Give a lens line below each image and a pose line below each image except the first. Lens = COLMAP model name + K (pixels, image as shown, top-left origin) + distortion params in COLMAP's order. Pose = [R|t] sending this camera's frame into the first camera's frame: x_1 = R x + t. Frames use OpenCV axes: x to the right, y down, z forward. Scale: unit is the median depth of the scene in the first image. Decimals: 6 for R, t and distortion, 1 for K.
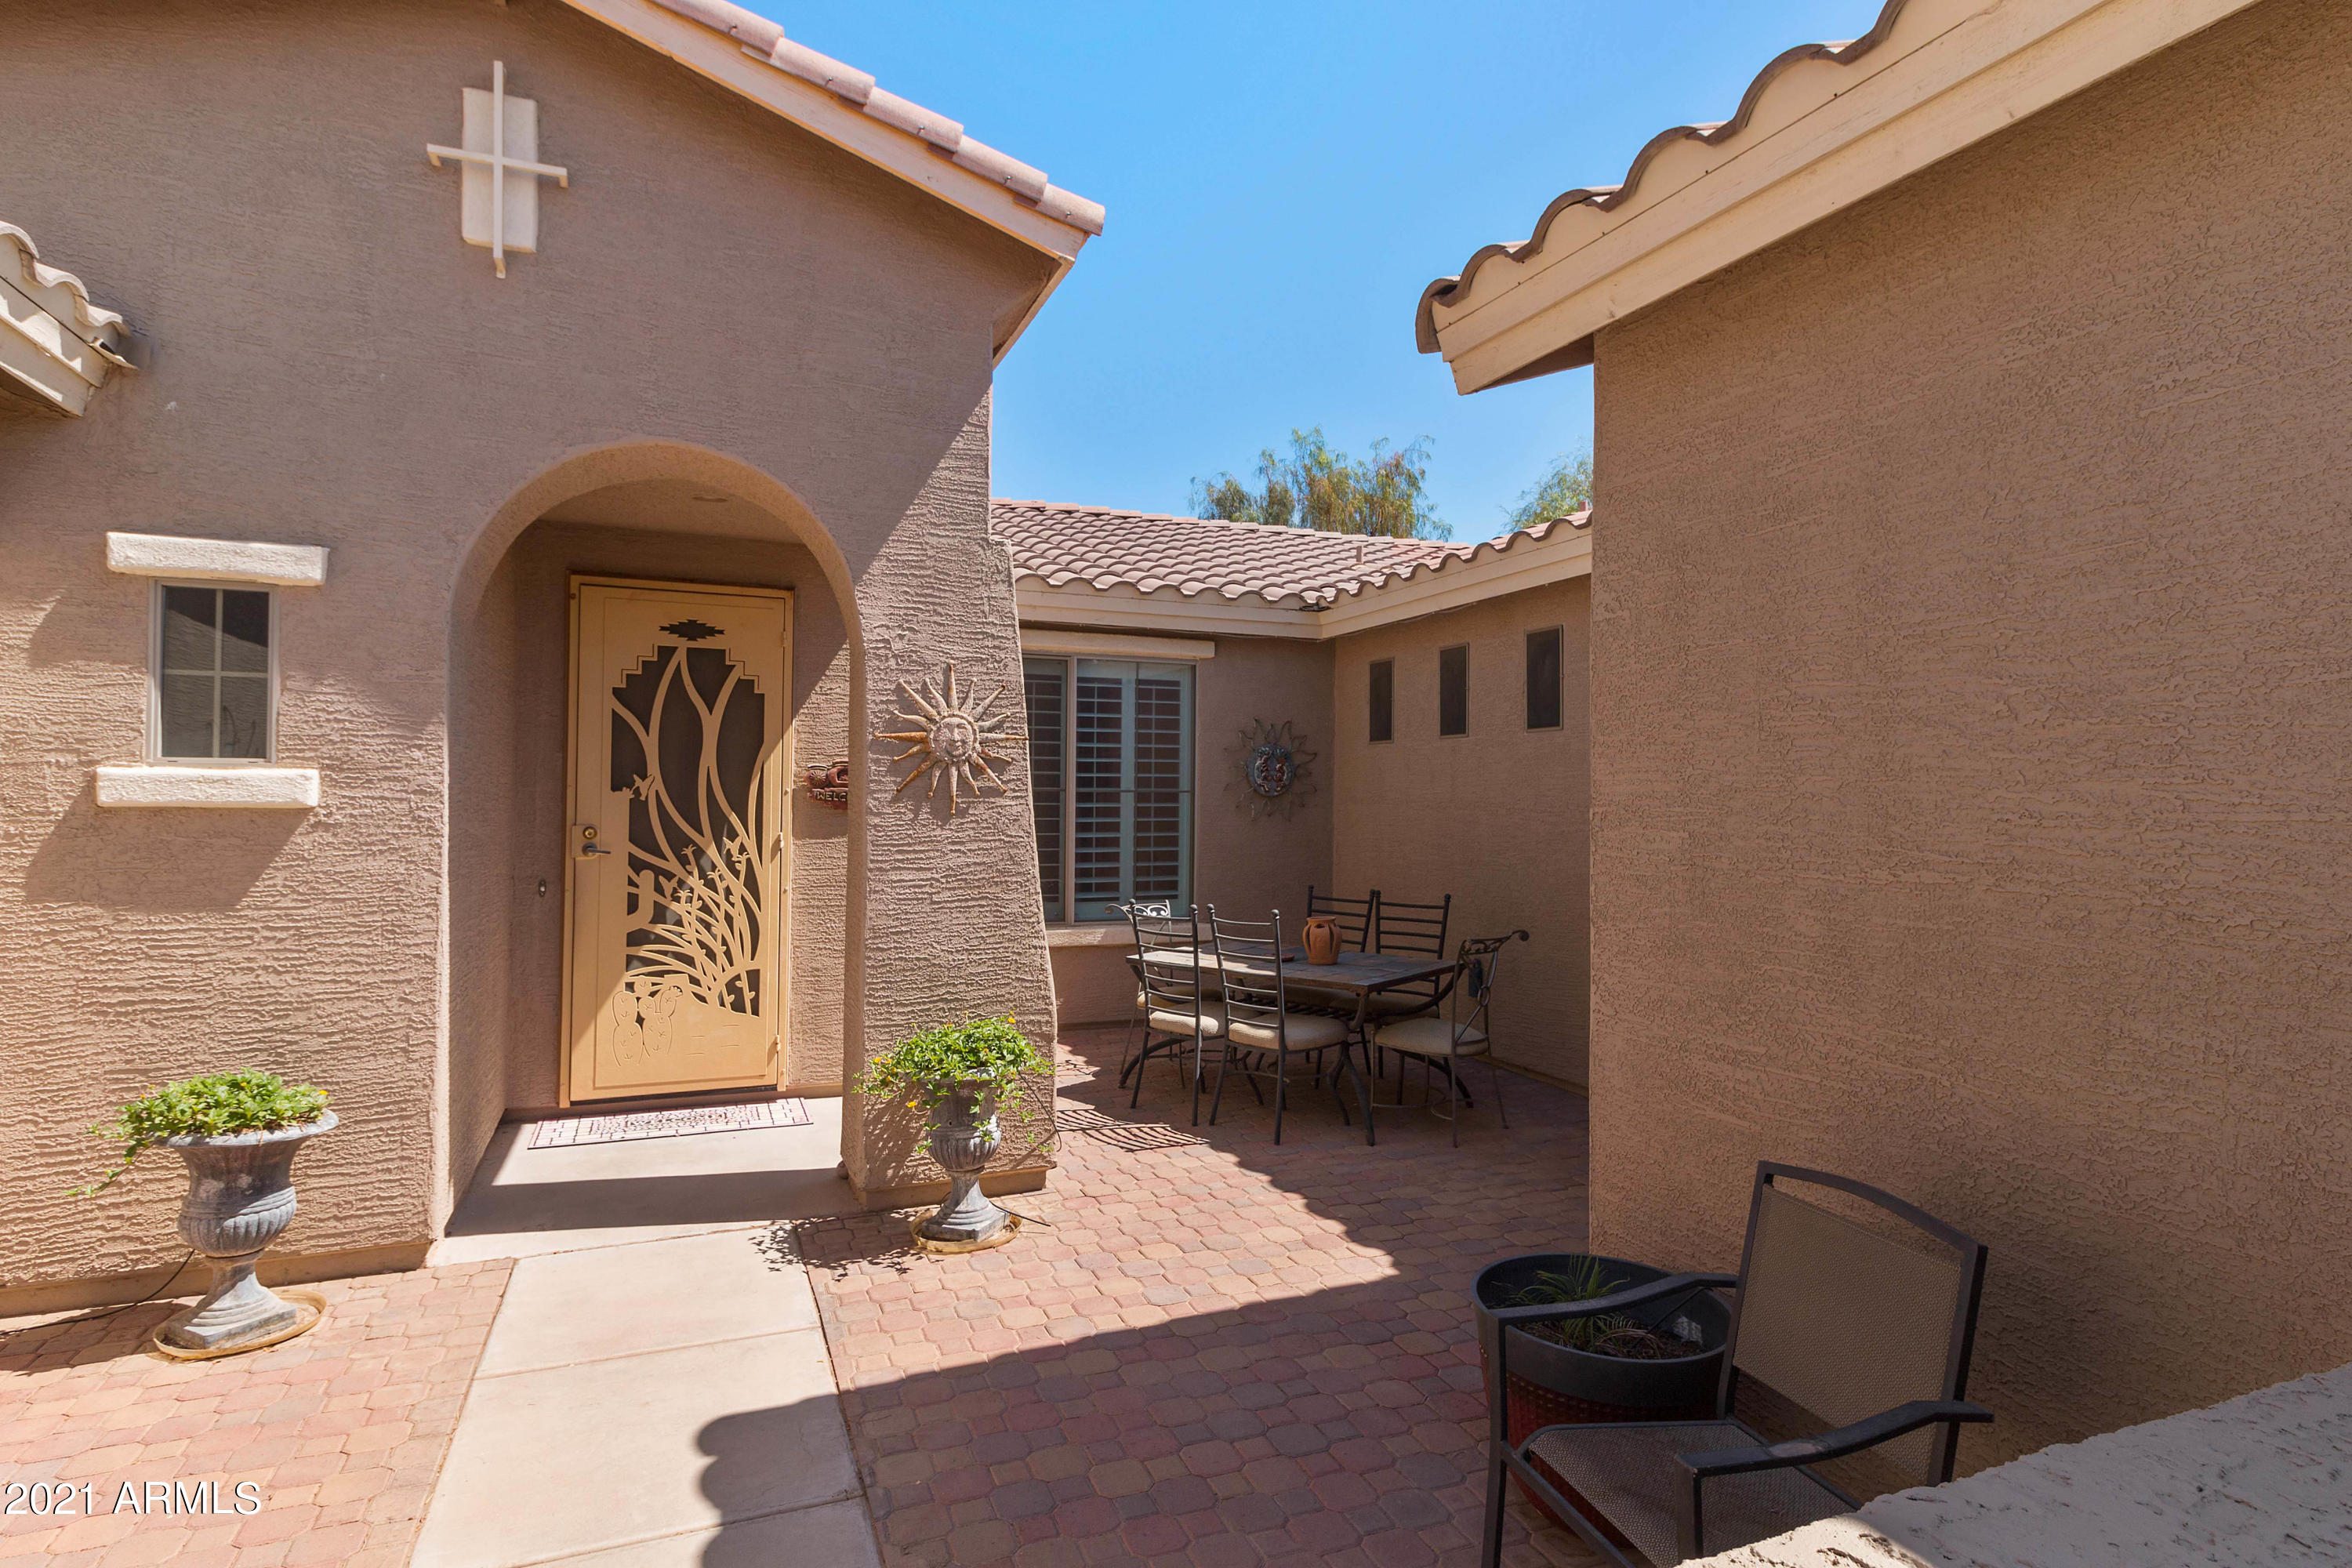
lens RADIAL K [[1224.0, 0, 1182.6], [0, 1224.0, 774.1], [0, 0, 1]] dist [-0.001855, 0.000025]
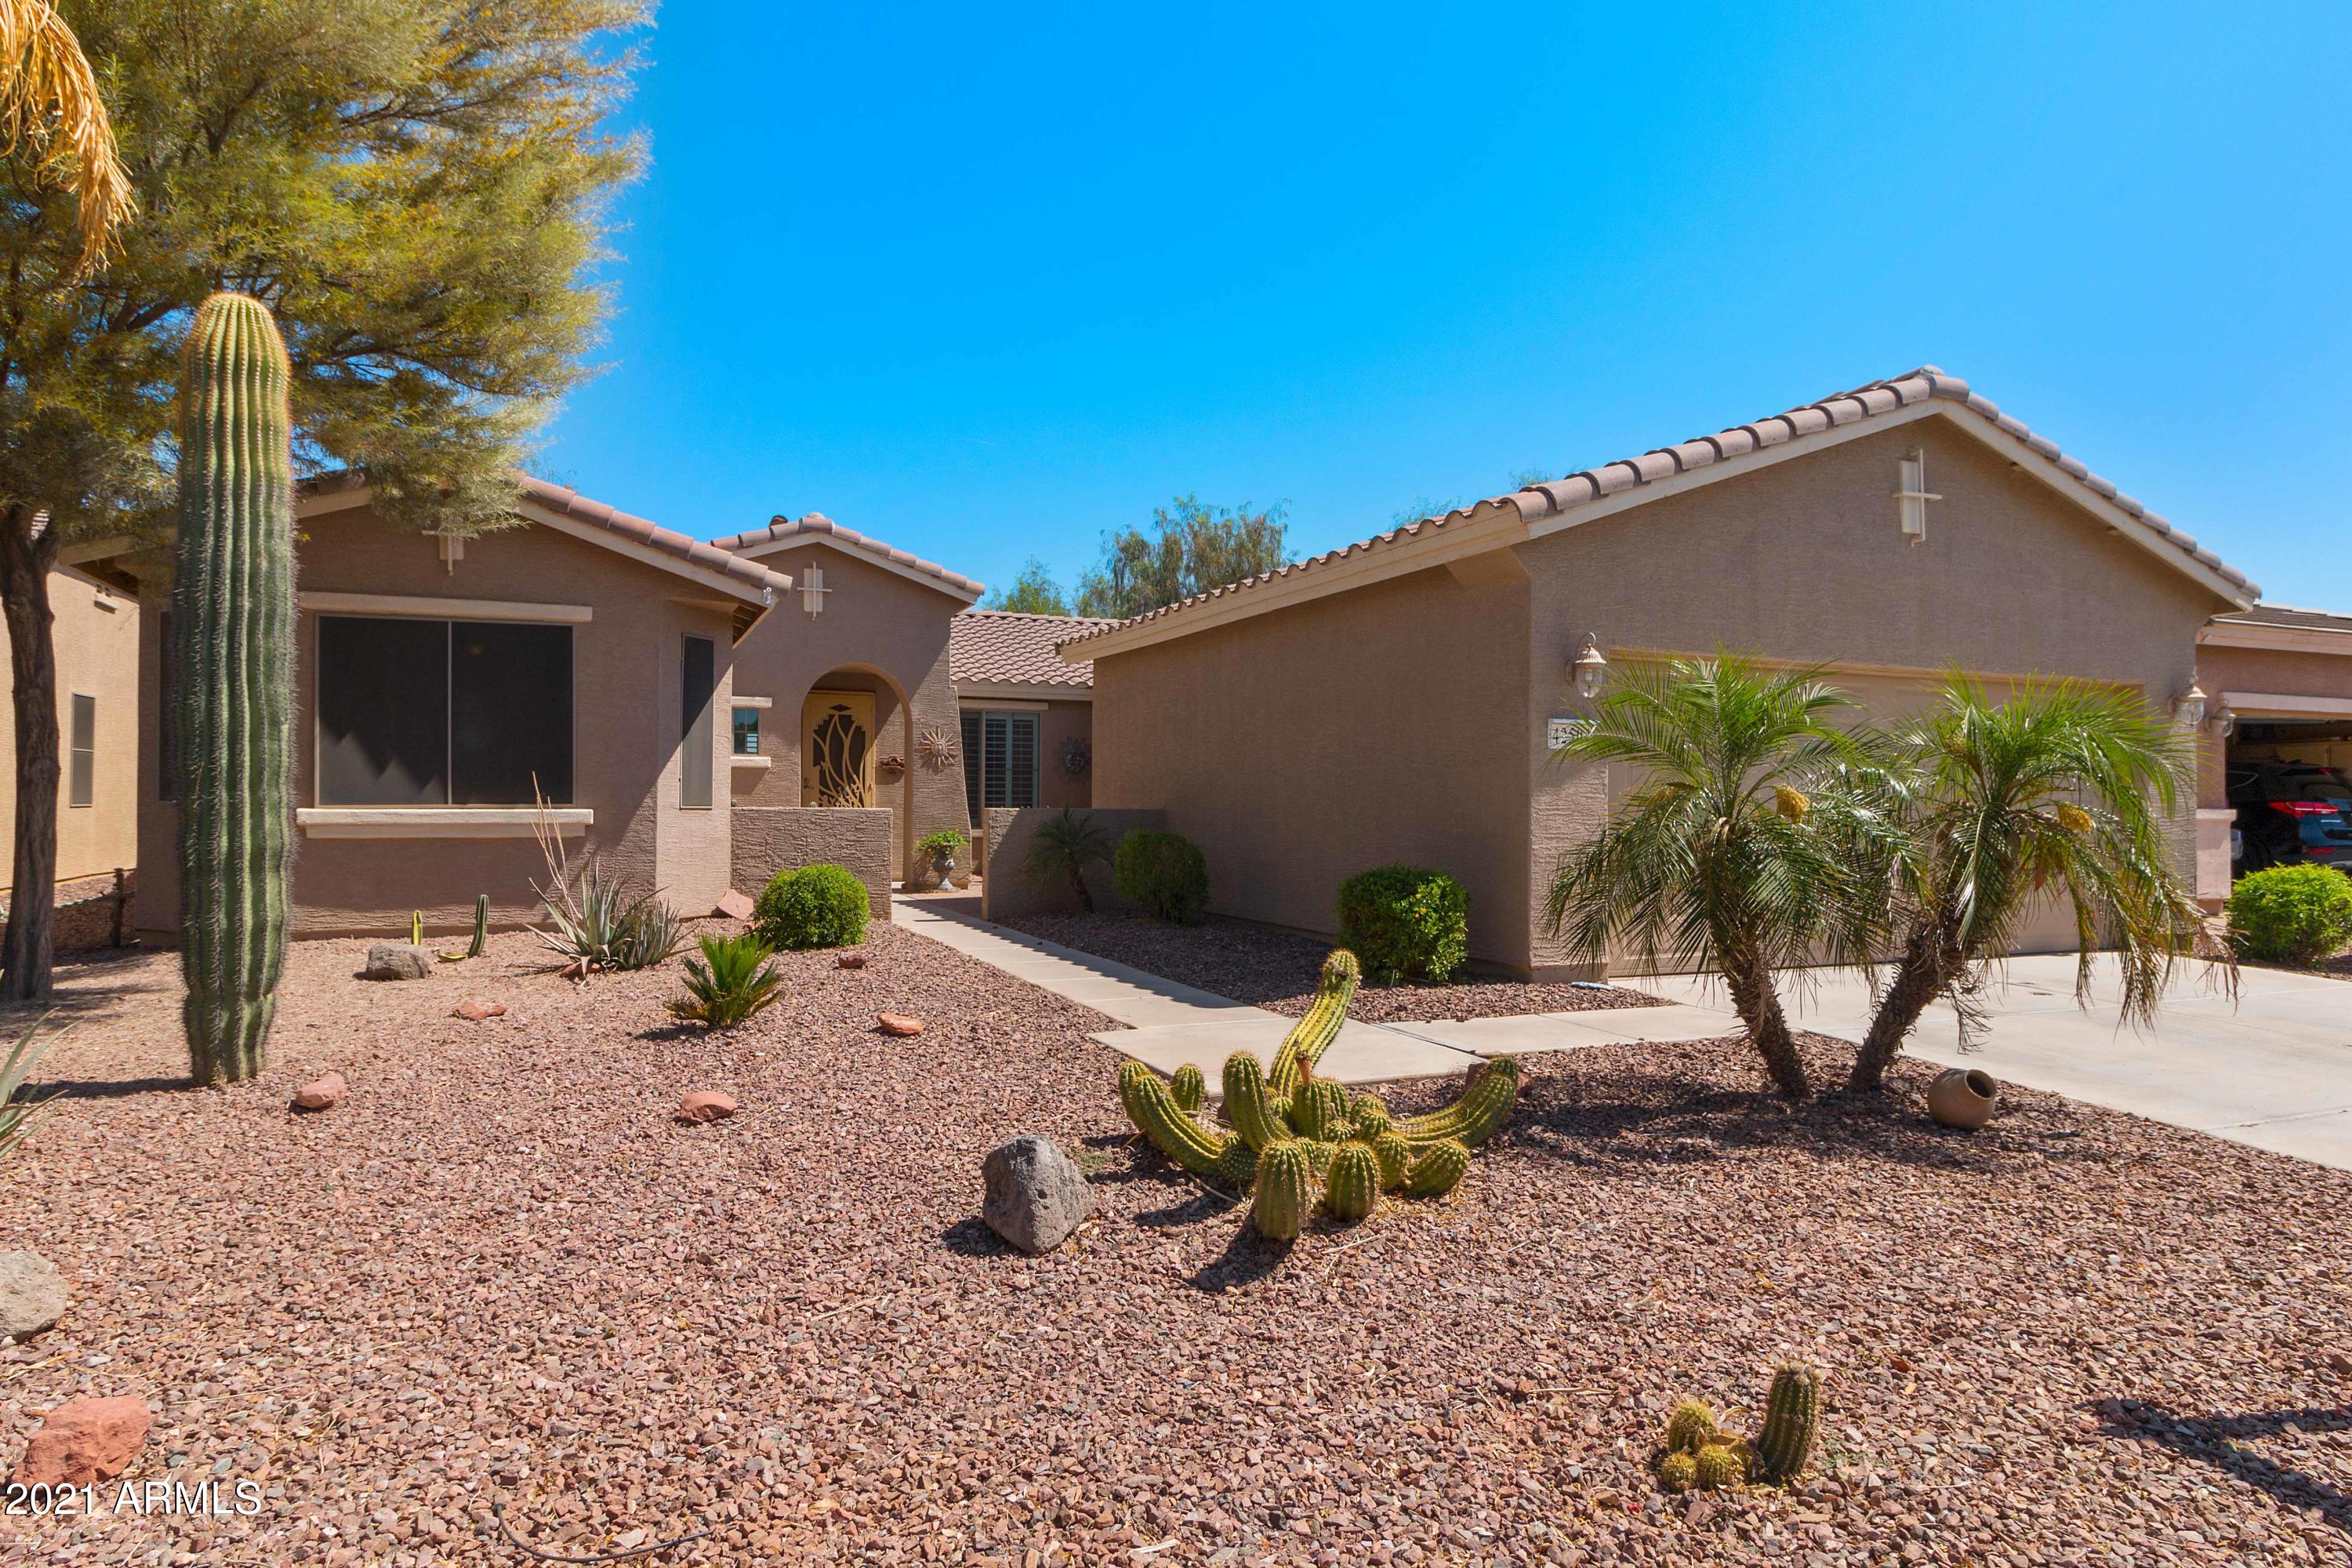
lens RADIAL K [[1419.2, 0, 1175.9], [0, 1419.2, 777.4], [0, 0, 1]] dist [-0.002012, -0.000849]
pose [[0.999886, -0.002526, 0.014880, 0.307961], [0.002519, 0.999997, 0.000534, 0.038604], [-0.014881, -0.000496, 0.999889, -2.218803]]
